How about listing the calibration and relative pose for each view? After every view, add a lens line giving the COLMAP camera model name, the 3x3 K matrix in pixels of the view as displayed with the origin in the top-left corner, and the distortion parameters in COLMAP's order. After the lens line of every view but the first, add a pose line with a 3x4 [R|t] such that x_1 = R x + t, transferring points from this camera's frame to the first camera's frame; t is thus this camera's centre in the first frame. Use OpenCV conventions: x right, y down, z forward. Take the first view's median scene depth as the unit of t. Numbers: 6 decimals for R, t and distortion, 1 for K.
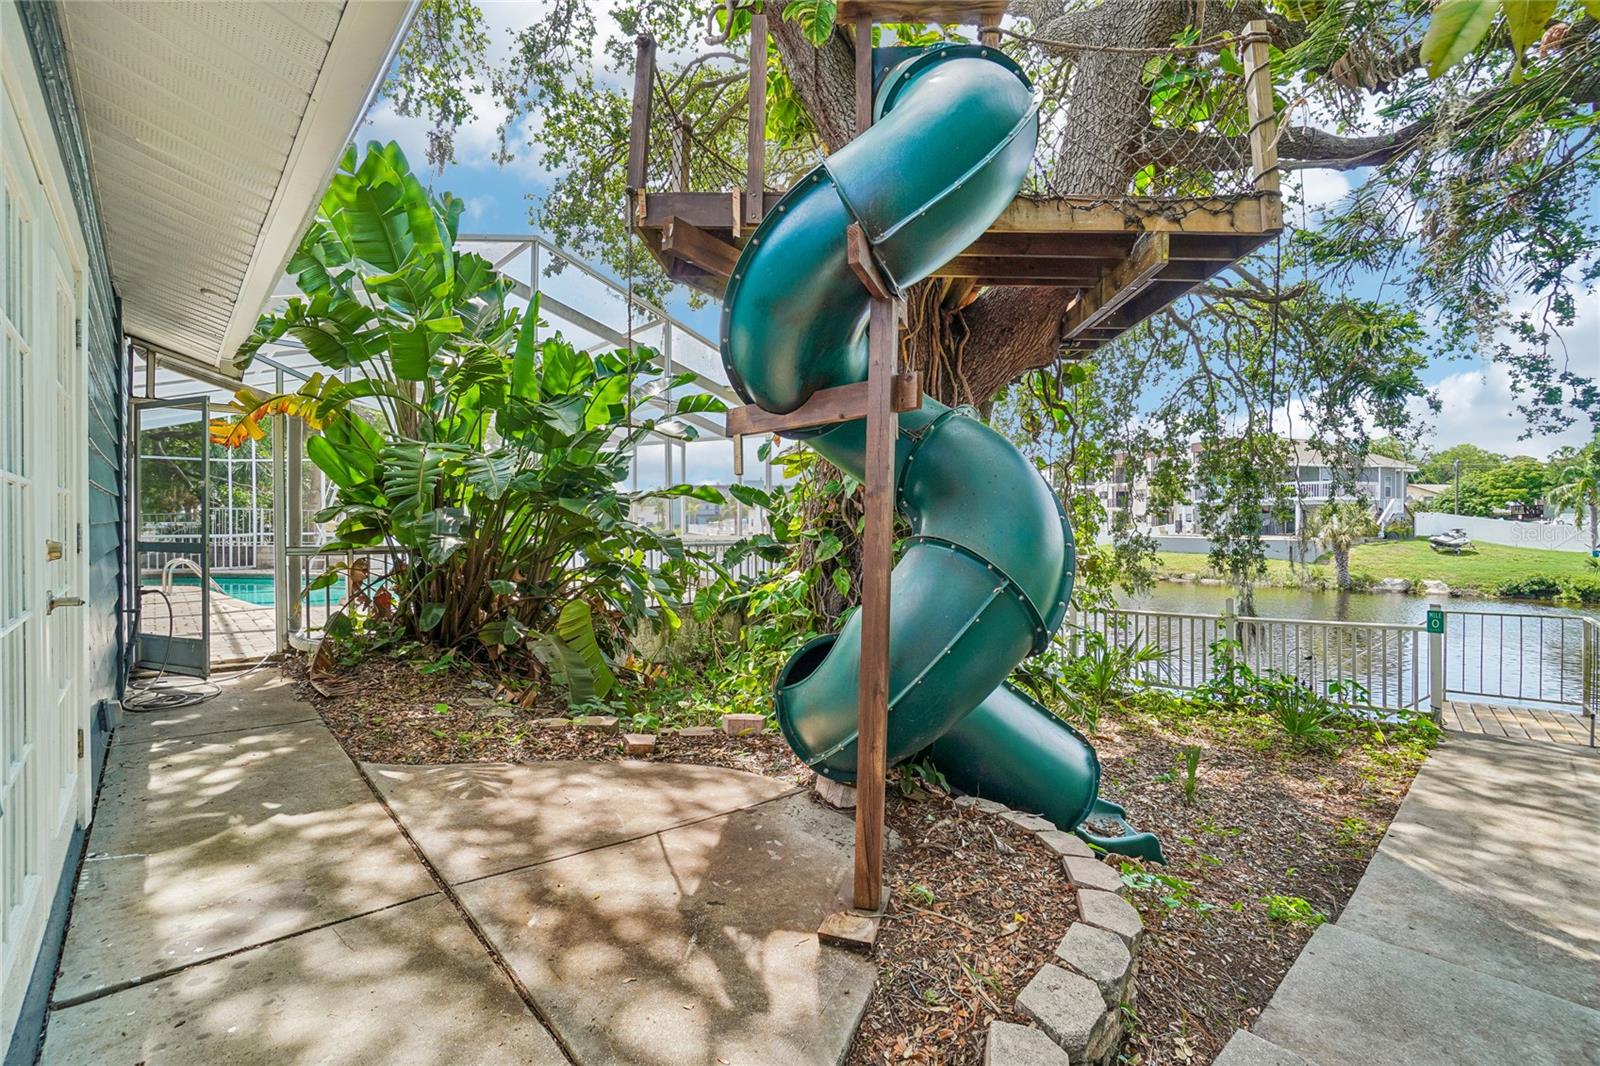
lens RADIAL K [[726.8, 0, 791.8], [0, 726.8, 525.3], [0, 0, 1]] dist [0.000889, 0.002041]
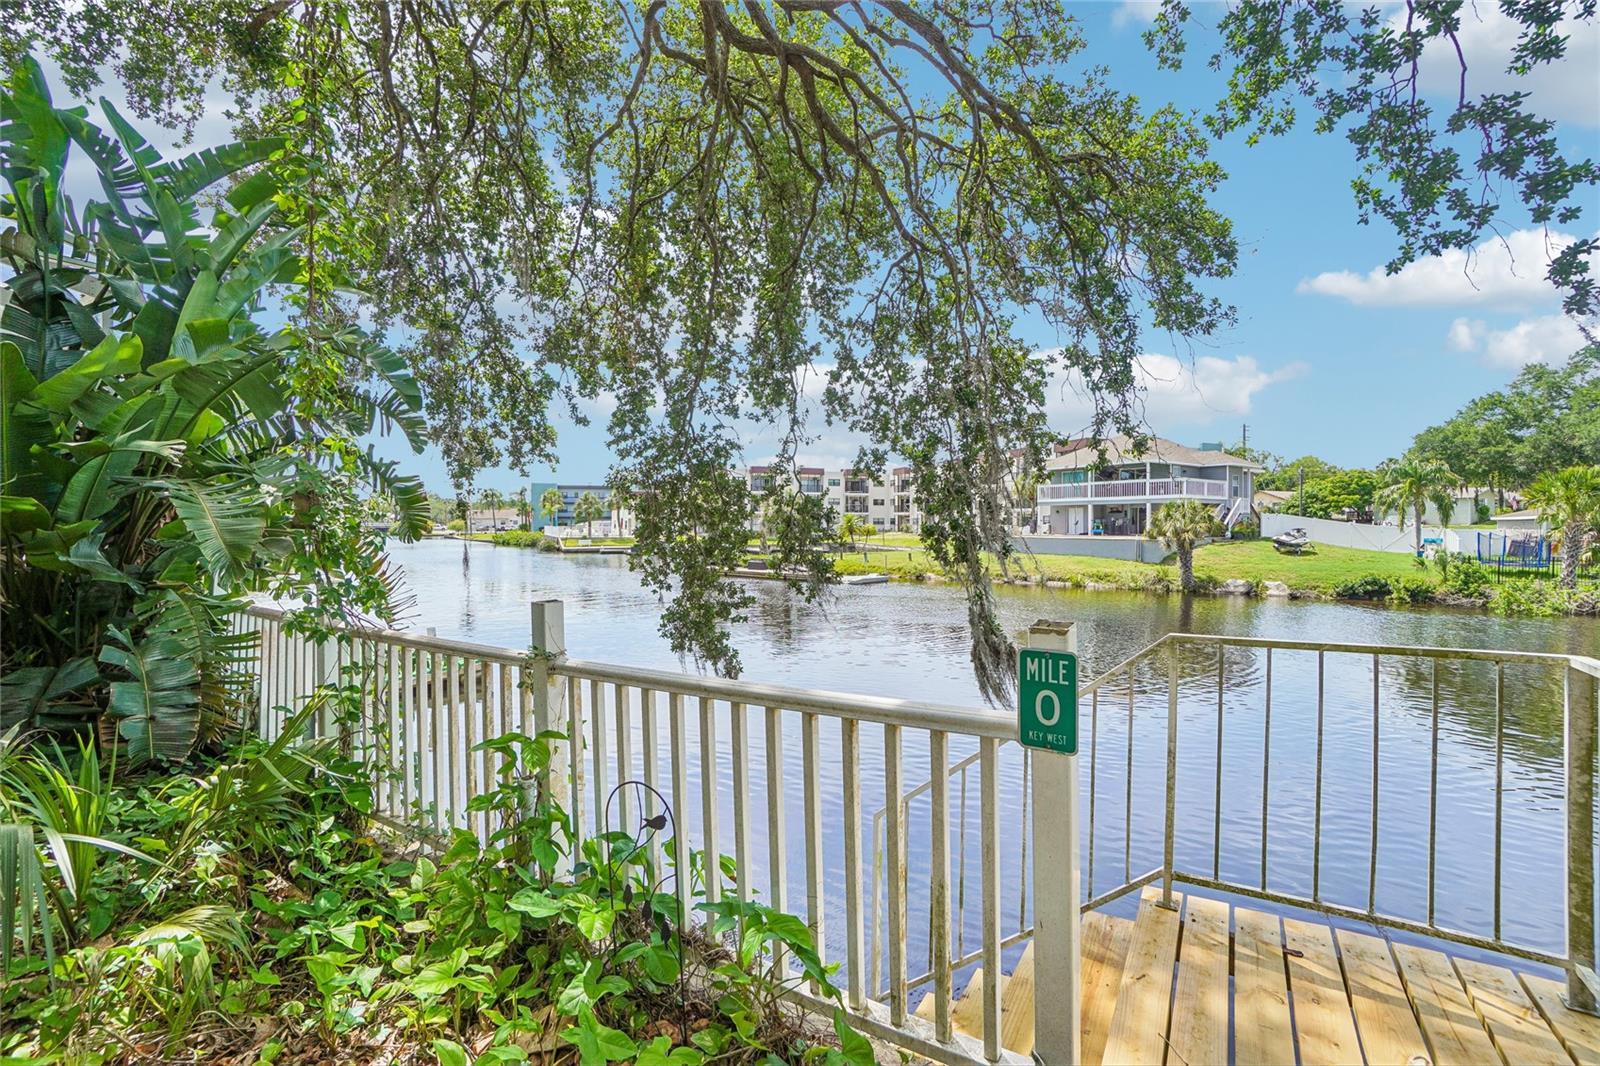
lens RADIAL K [[726.8, 0, 804.6], [0, 726.8, 527.9], [0, 0, 1]] dist [0.000889, 0.002041]
pose [[0.990321, 0.002680, 0.138770, 0.142867], [-0.002219, 0.999991, -0.003477, 0.010565], [-0.138778, 0.003136, 0.990319, 0.146056]]
